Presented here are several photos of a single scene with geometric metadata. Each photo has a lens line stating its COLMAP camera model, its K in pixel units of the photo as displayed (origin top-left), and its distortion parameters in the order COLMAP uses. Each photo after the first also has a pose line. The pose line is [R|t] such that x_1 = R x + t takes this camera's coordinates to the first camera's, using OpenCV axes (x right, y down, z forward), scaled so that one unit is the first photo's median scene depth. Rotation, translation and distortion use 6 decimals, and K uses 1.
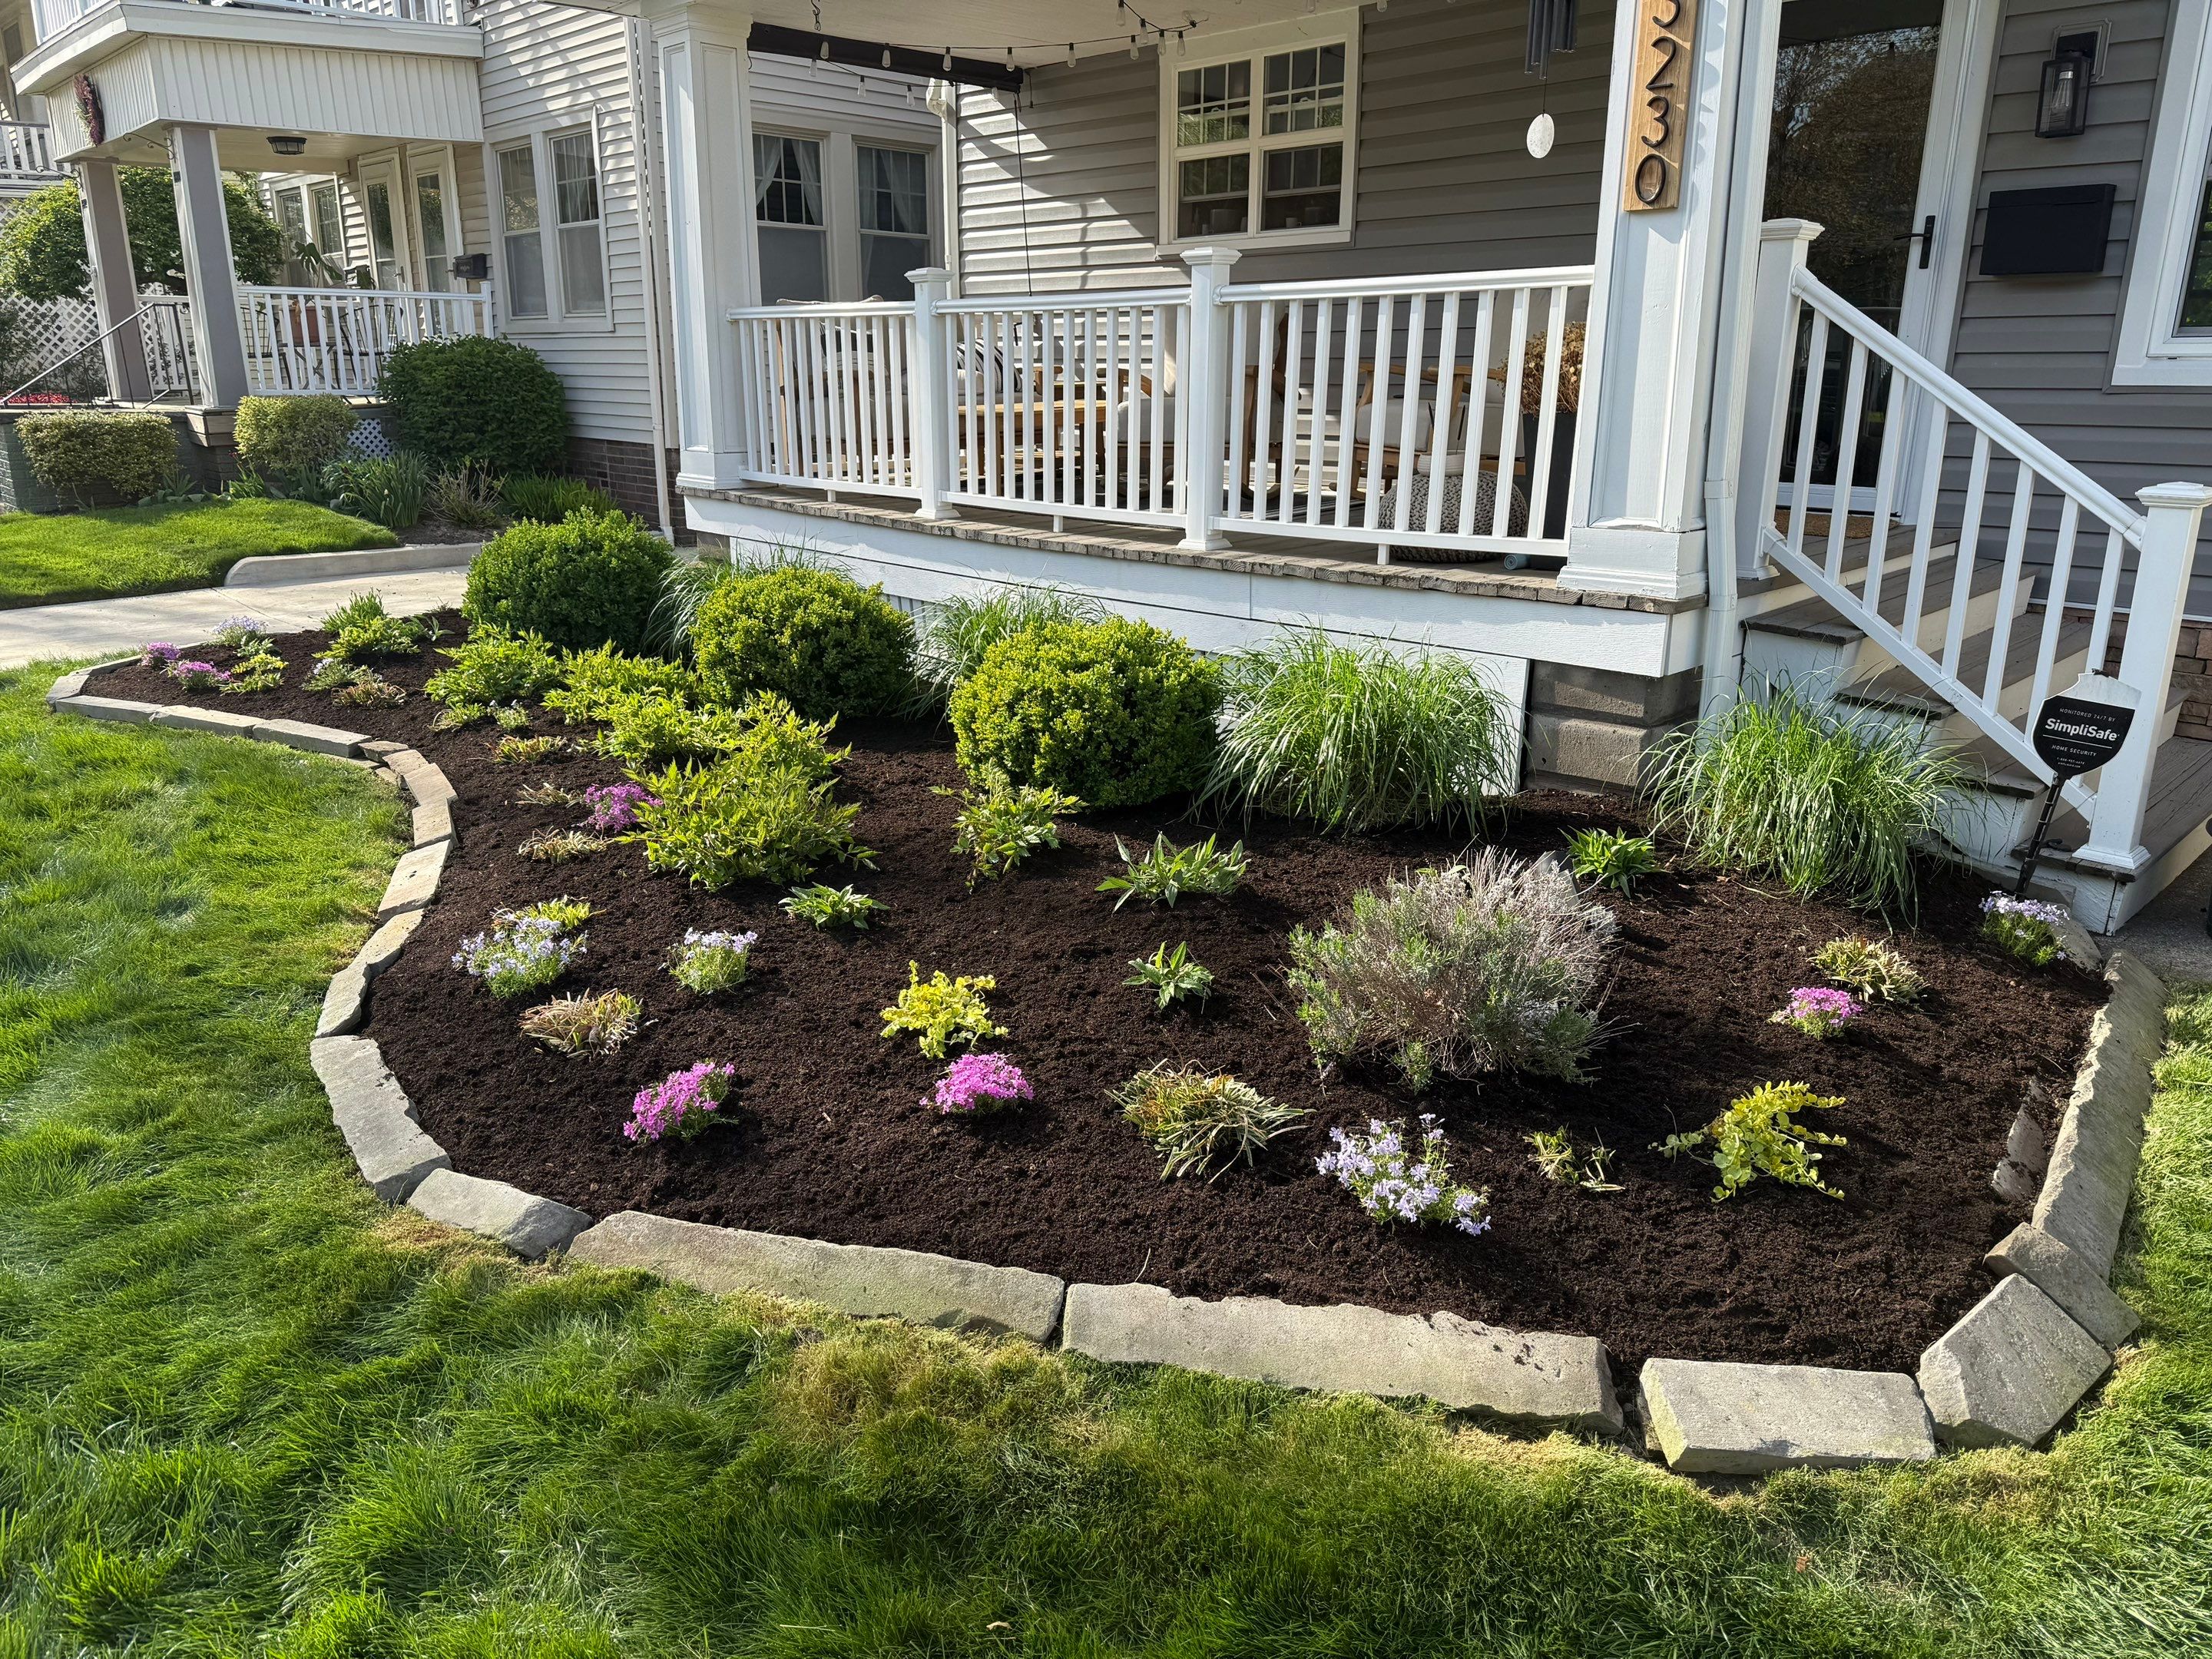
lens RADIAL K [[1554.8, 0, 1108.6], [0, 1554.8, 838.5], [0, 0, 1]] dist [0.063440, -0.089918]
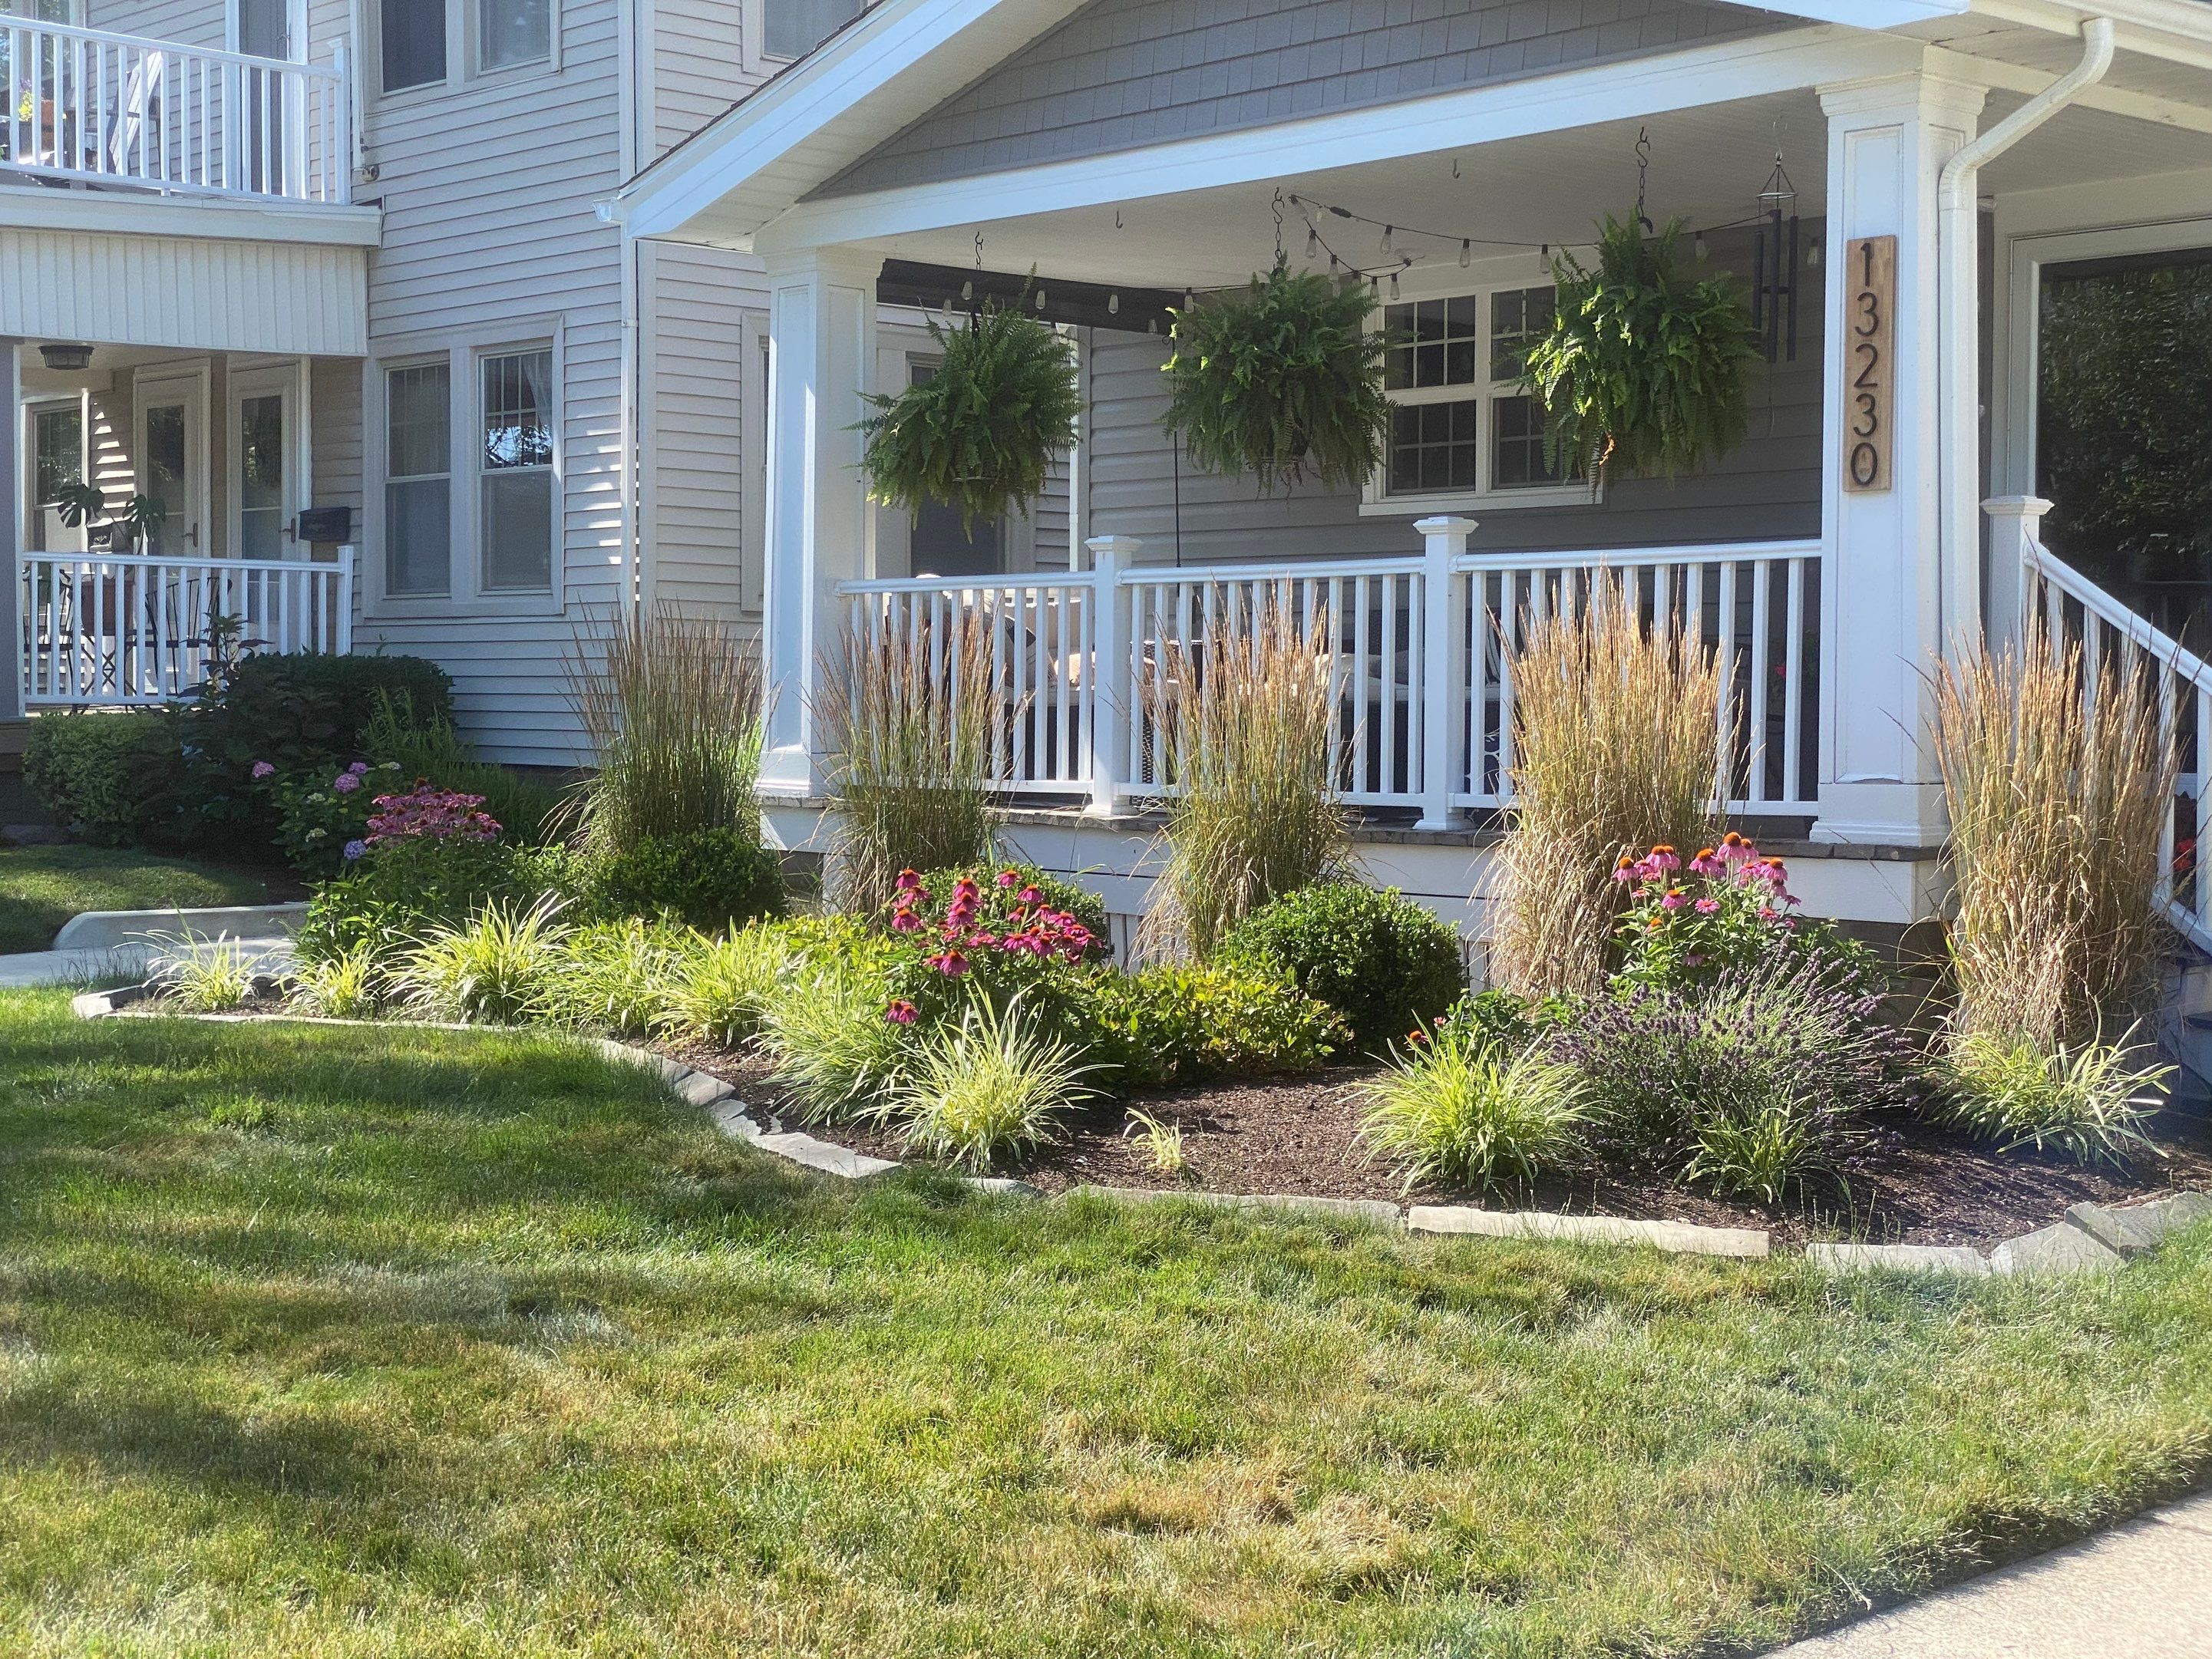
lens RADIAL K [[3405.7, 0, 1106.0], [0, 3405.7, 829.5], [0, 0, 1]] dist [0.063187, 0.006241]
pose [[0.999913, -0.001007, -0.013140, -0.145769], [-0.002327, 0.967920, -0.251247, 0.416772], [0.012972, 0.251256, 0.967834, -1.221901]]
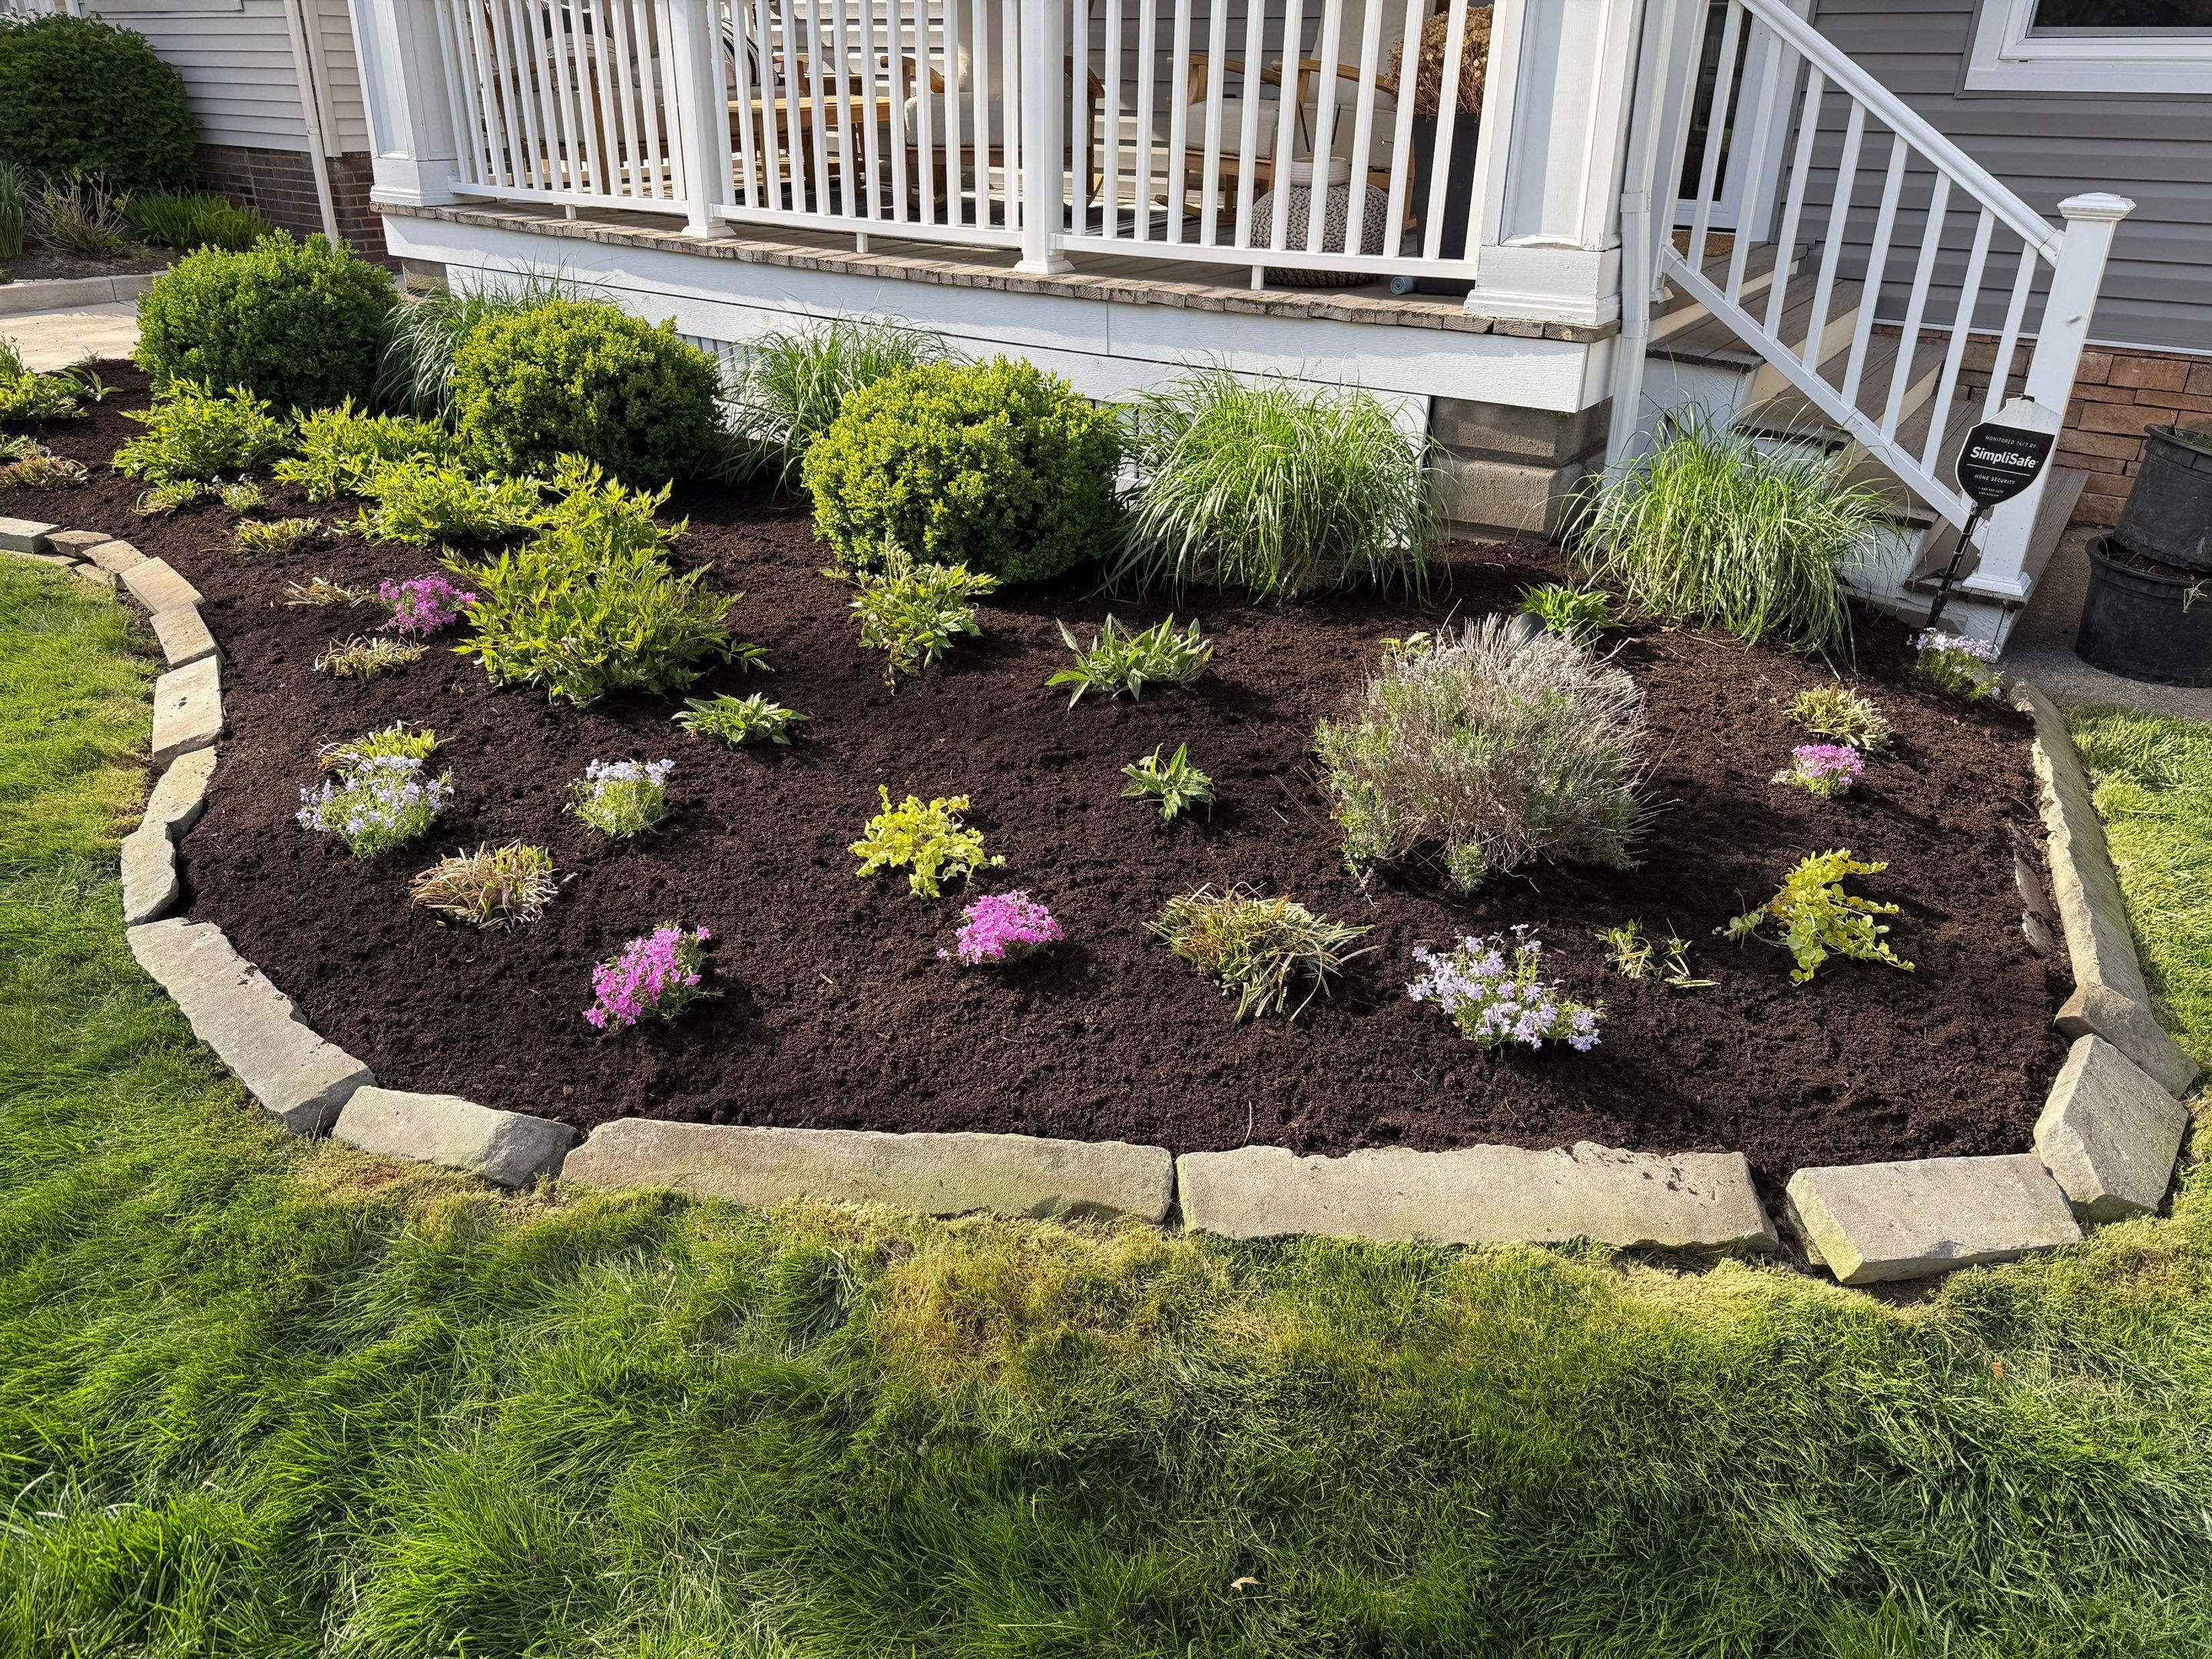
lens RADIAL K [[1554.8, 0, 1108.6], [0, 1554.8, 838.5], [0, 0, 1]] dist [0.063440, -0.089918]
pose [[0.981853, -0.074158, 0.174541, -0.113728], [0.044681, 0.984924, 0.167119, -0.021800], [-0.184303, -0.156288, 0.970364, 0.102222]]
